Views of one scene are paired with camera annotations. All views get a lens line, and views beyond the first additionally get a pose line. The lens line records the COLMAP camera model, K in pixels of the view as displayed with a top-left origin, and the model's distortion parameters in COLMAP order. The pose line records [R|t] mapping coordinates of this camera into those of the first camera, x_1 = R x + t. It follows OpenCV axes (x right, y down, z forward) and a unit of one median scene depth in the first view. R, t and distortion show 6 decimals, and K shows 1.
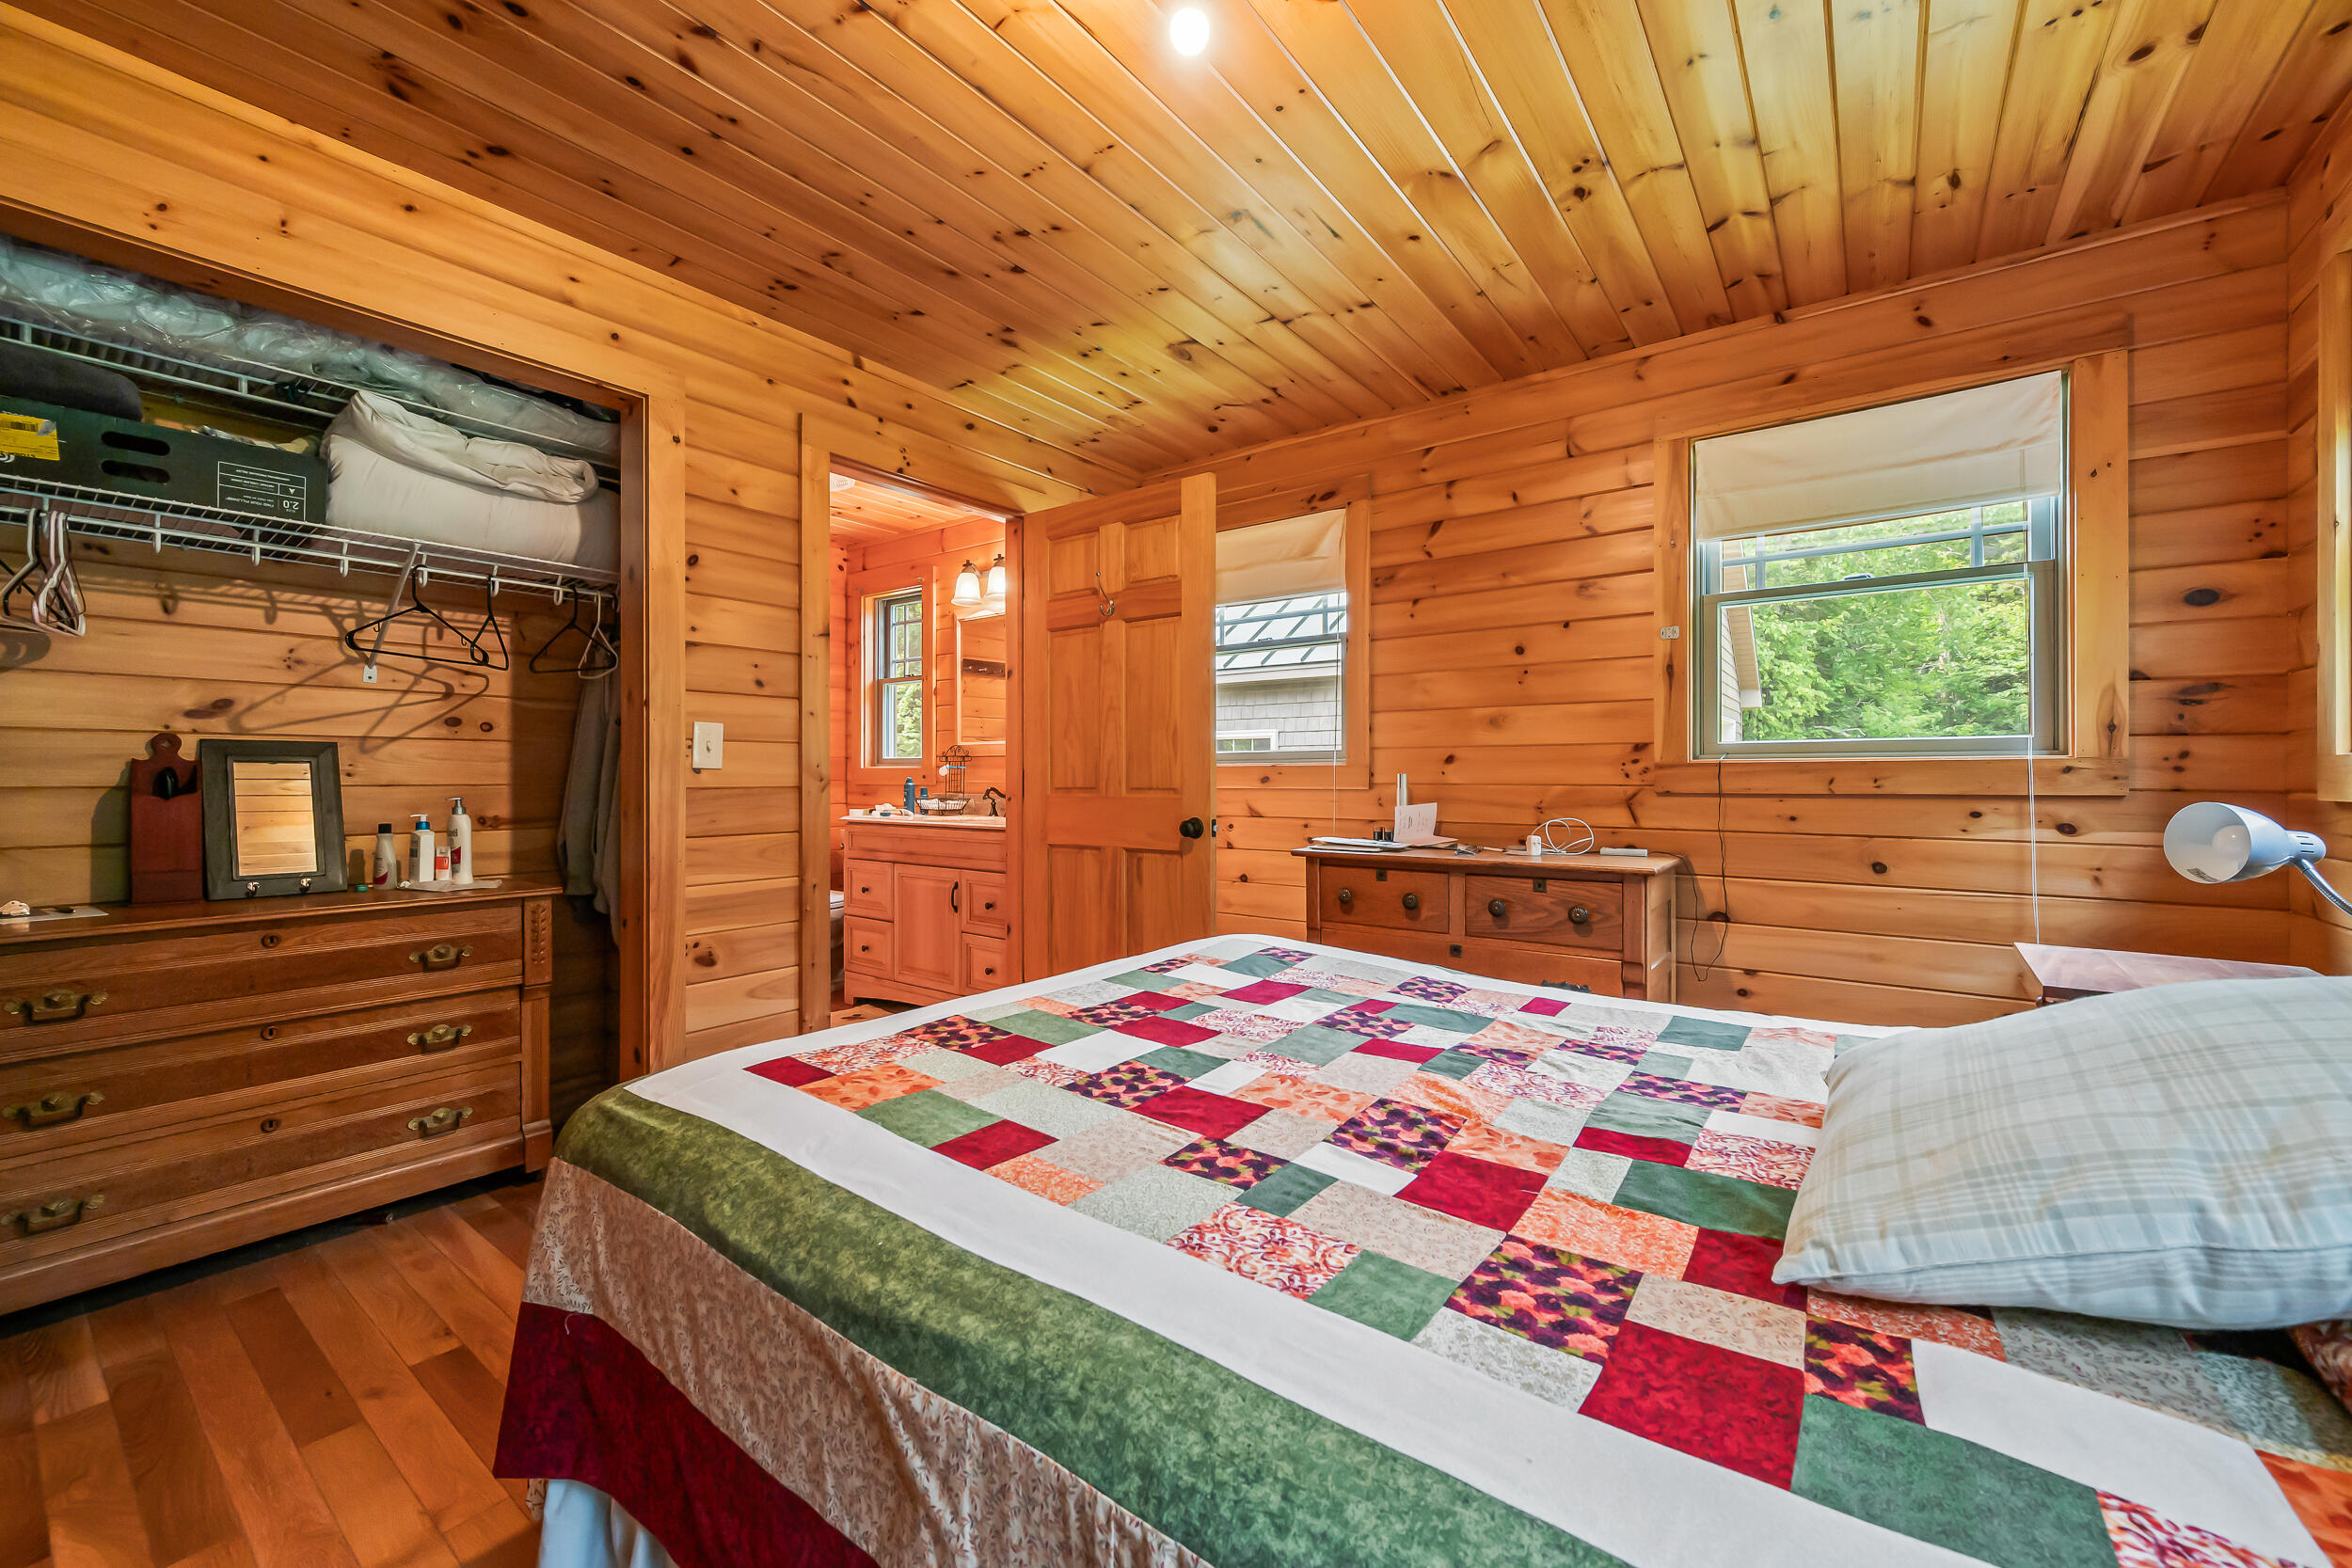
lens RADIAL K [[918.2, 0, 1181.8], [0, 918.2, 781.4], [0, 0, 1]] dist [0.000197, -0.000311]
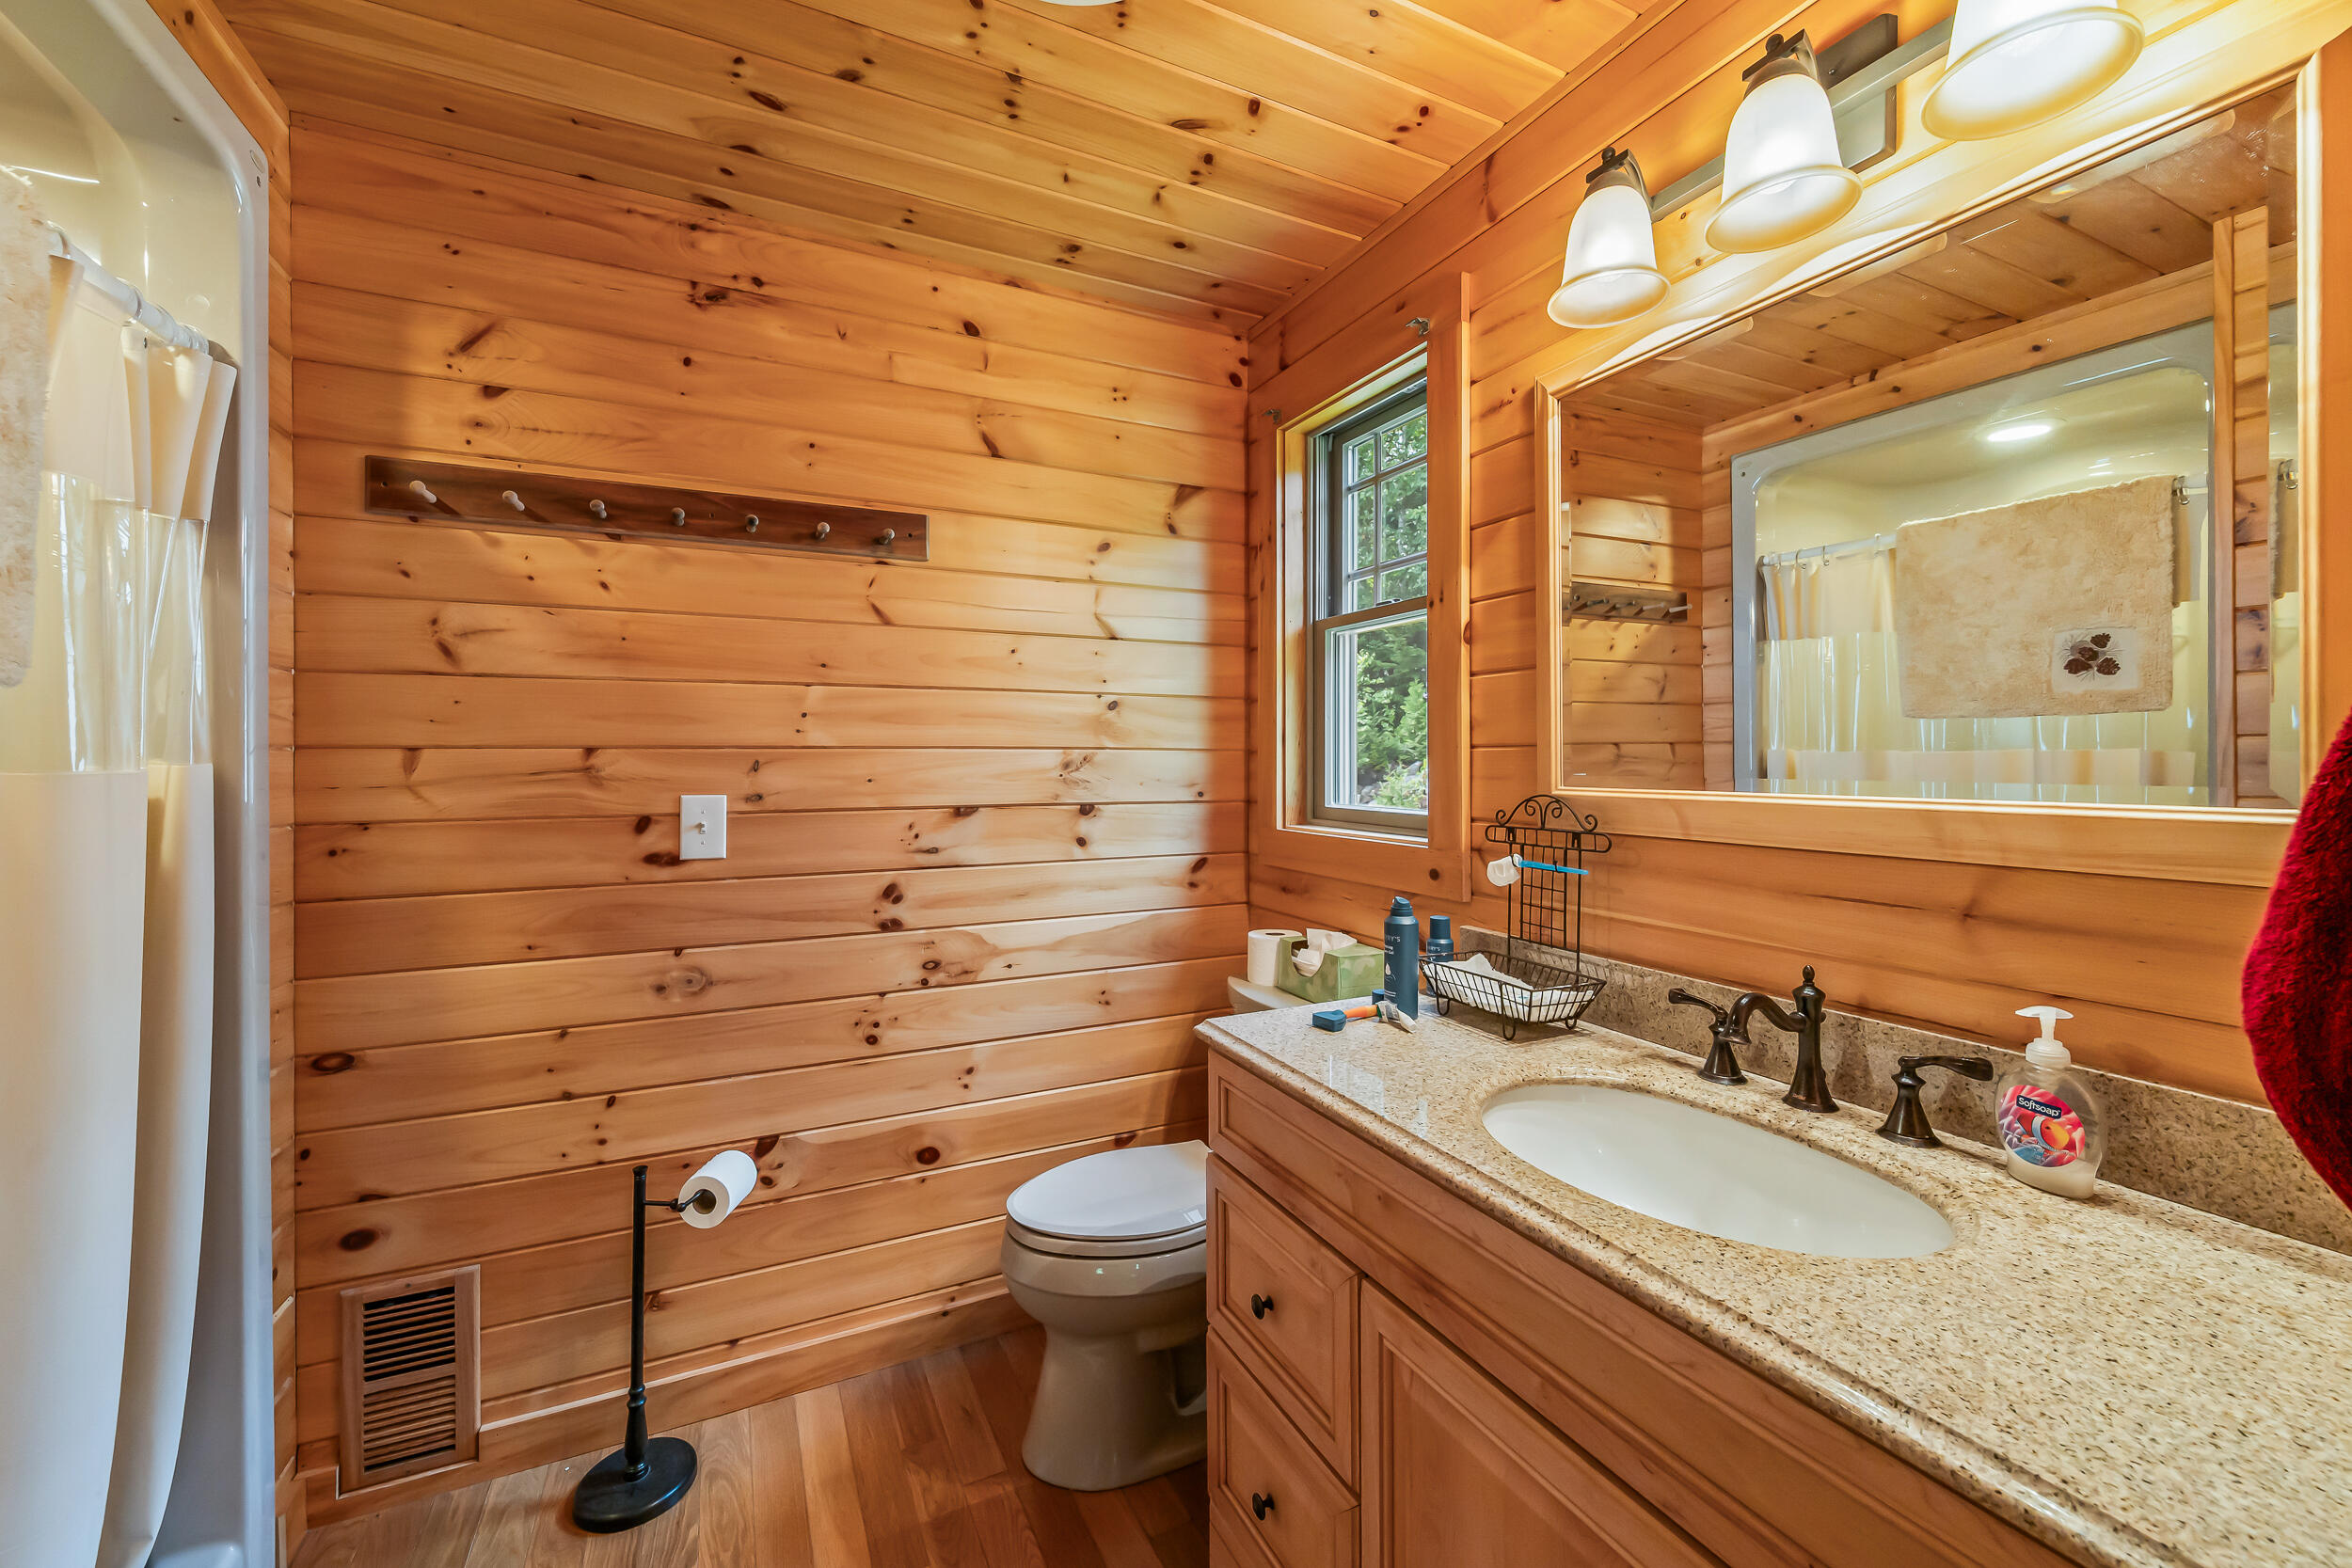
lens RADIAL K [[918.2, 0, 1181.8], [0, 918.2, 781.4], [0, 0, 1]] dist [0.000197, -0.000311]
pose [[0.889941, 0.006414, -0.456031, -0.188617], [0.003336, 0.999783, 0.020573, -0.044952], [0.456064, -0.019831, 0.889726, 0.586182]]
